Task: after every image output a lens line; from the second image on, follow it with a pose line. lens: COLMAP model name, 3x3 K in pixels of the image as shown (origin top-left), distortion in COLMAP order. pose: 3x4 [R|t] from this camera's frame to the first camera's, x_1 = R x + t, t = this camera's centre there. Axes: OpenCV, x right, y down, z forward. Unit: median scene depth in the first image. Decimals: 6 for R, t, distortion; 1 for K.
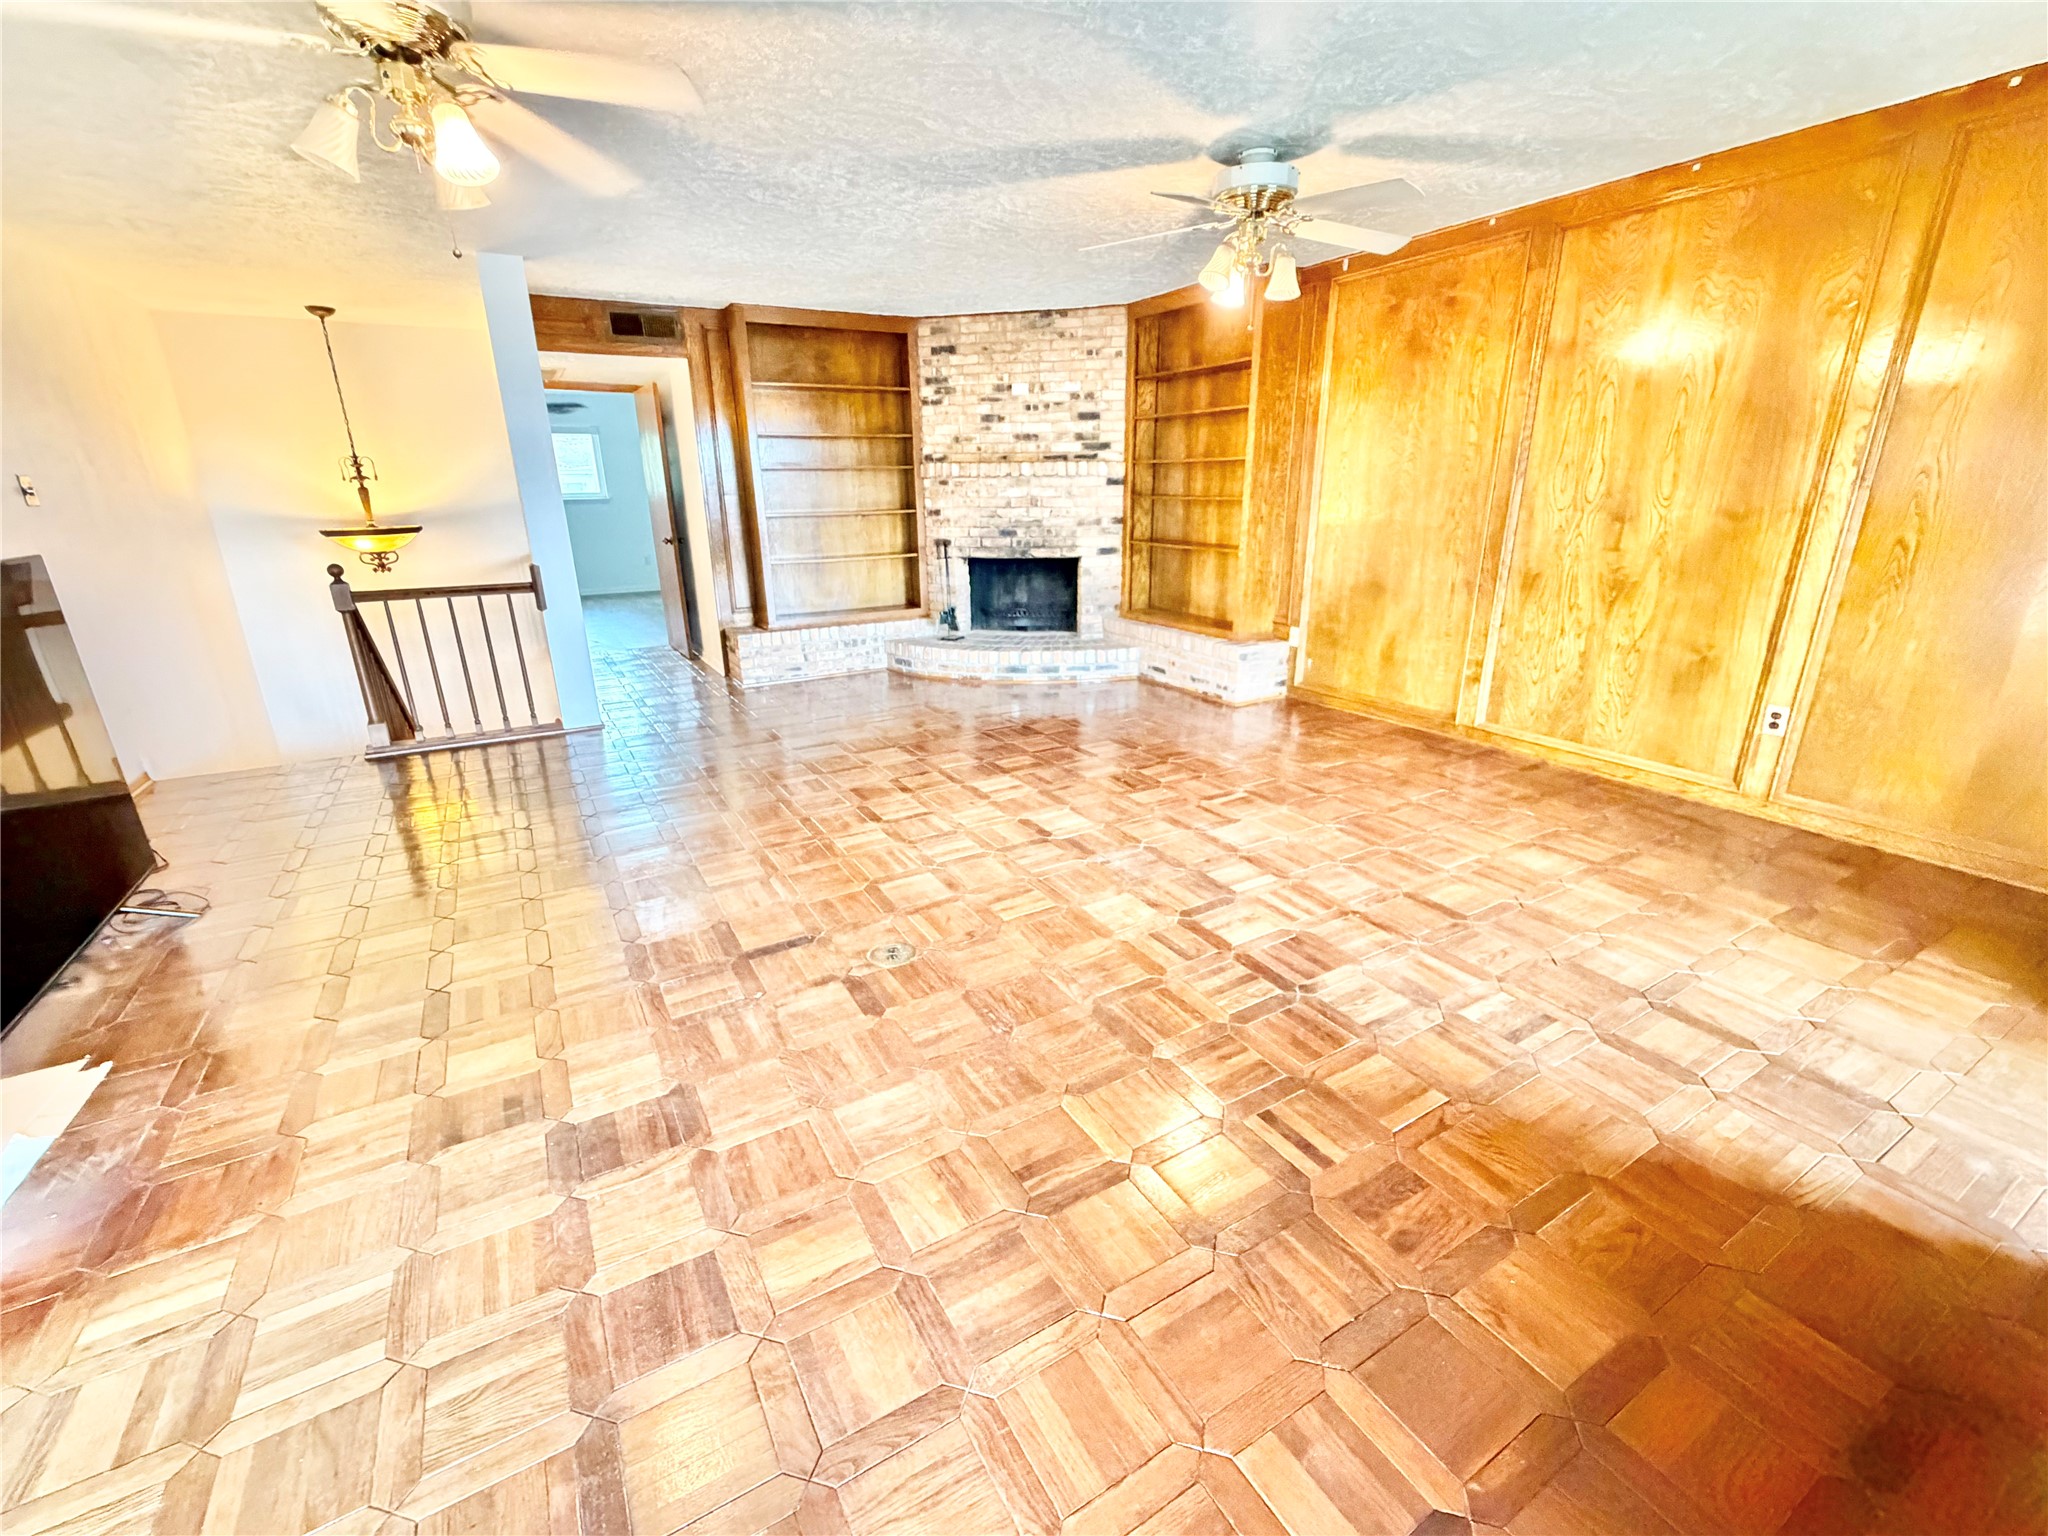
lens RADIAL K [[877.3, 0, 1024.6], [0, 877.3, 772.7], [0, 0, 1]] dist [-0.002574, -0.000037]
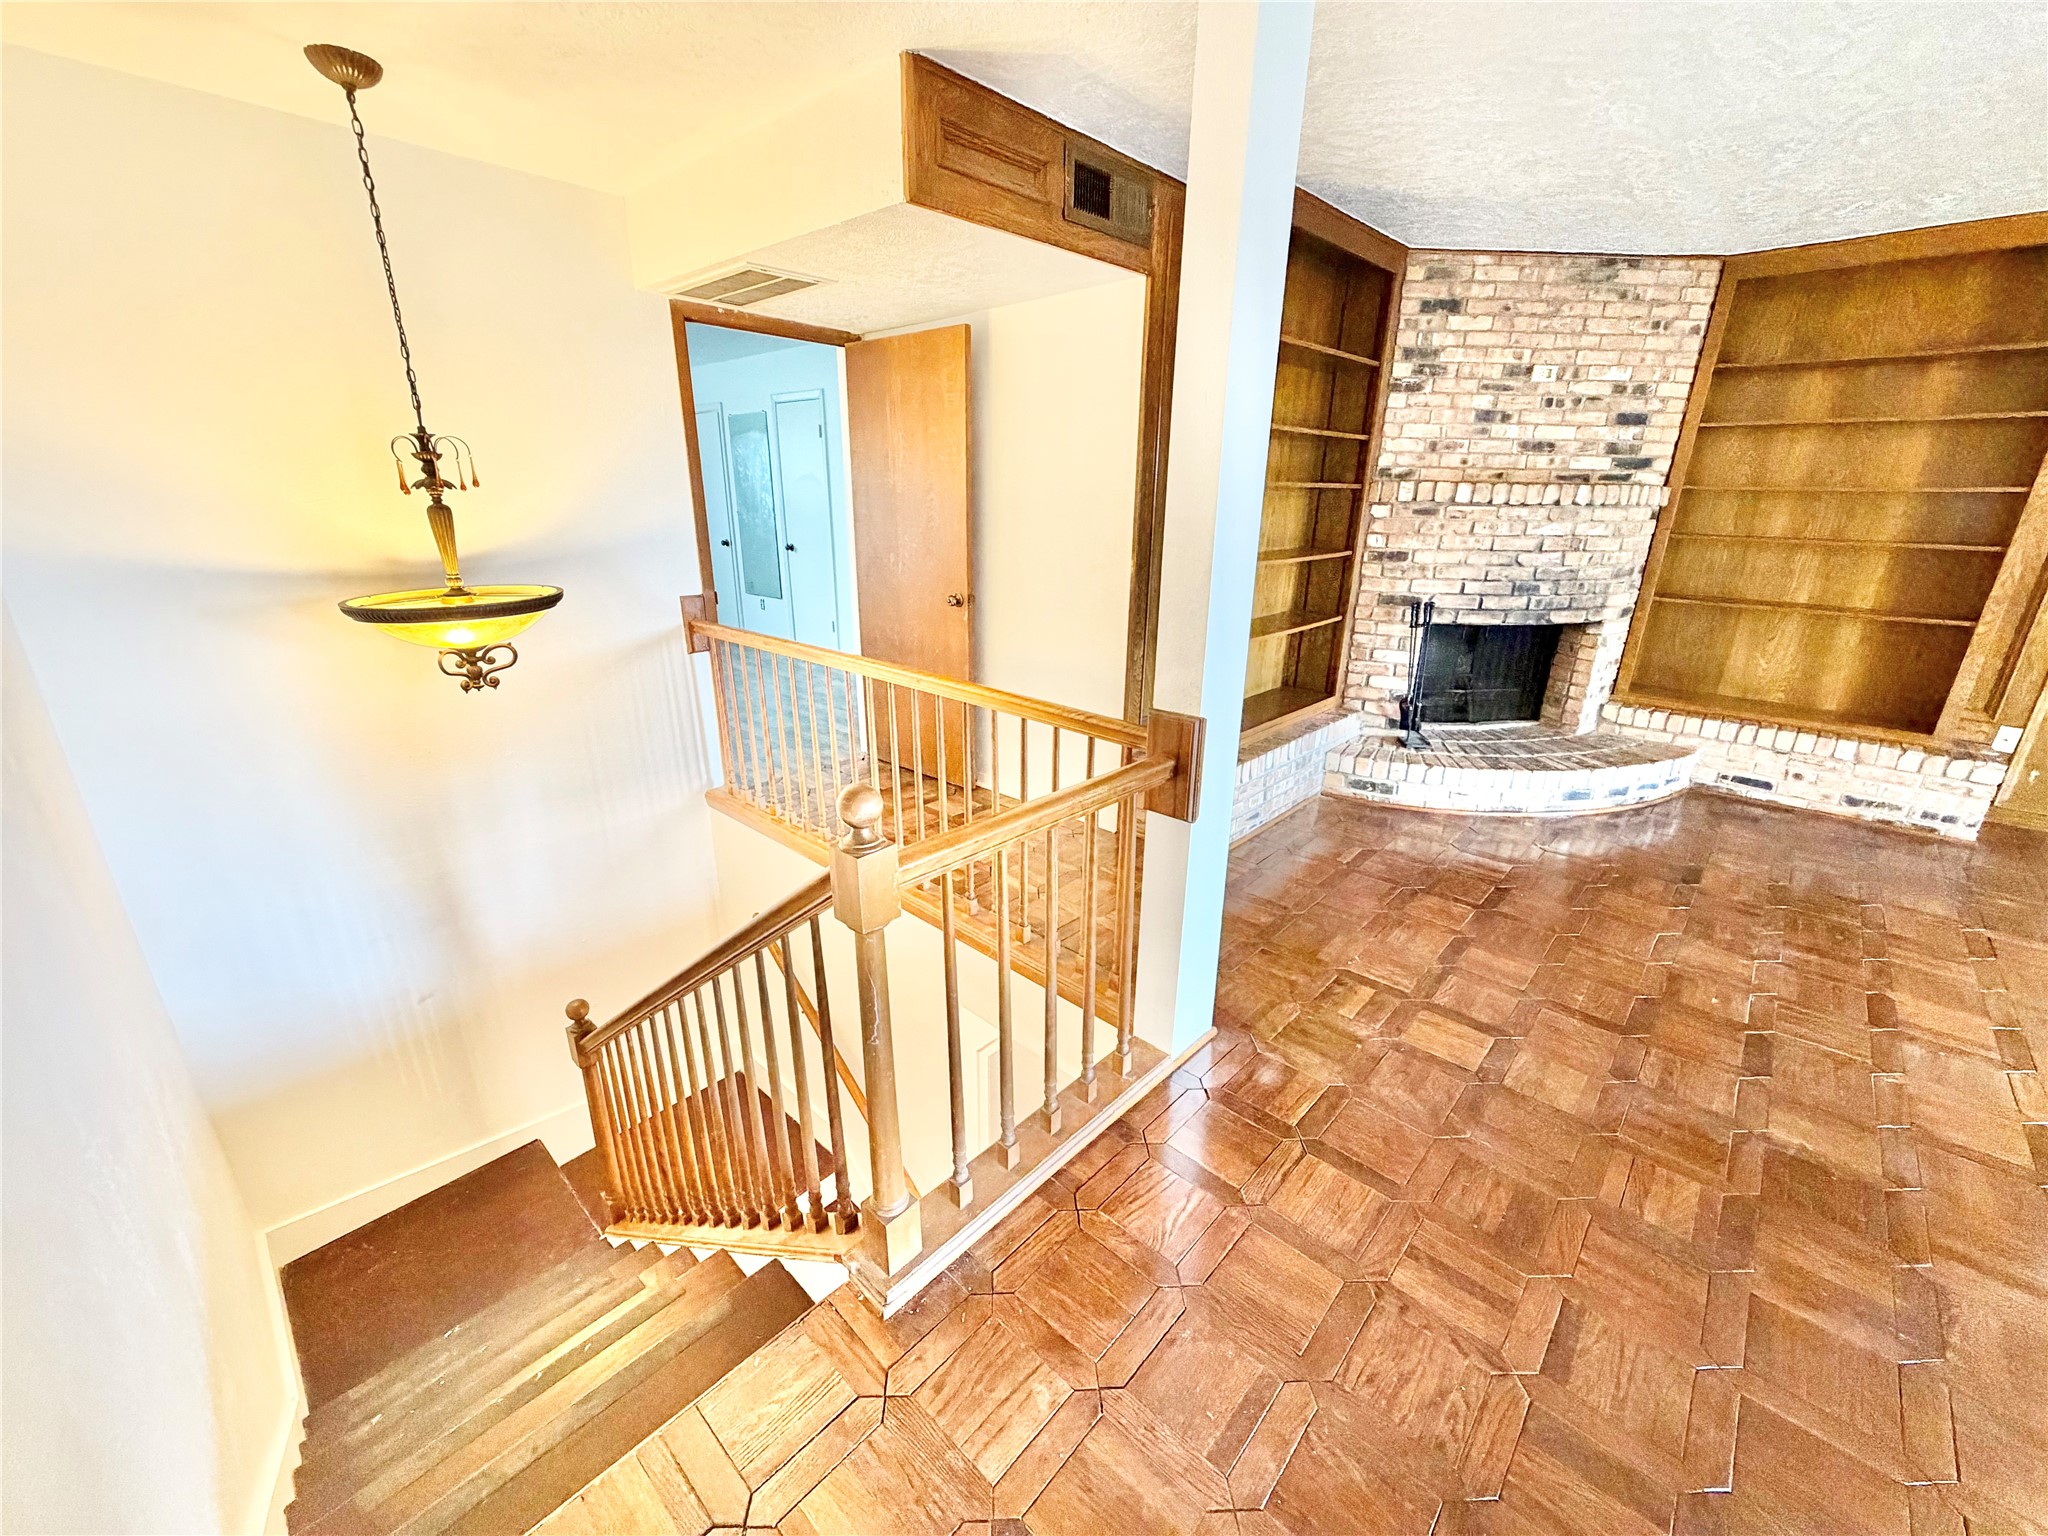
lens RADIAL K [[825.3, 0, 1028.8], [0, 825.3, 775.1], [0, 0, 1]] dist [0.000505, -0.000247]
pose [[0.959475, -0.072361, 0.272346, -0.574556], [0.068825, 0.997374, 0.022528, -0.173576], [-0.273261, -0.002871, 0.961936, 0.500796]]
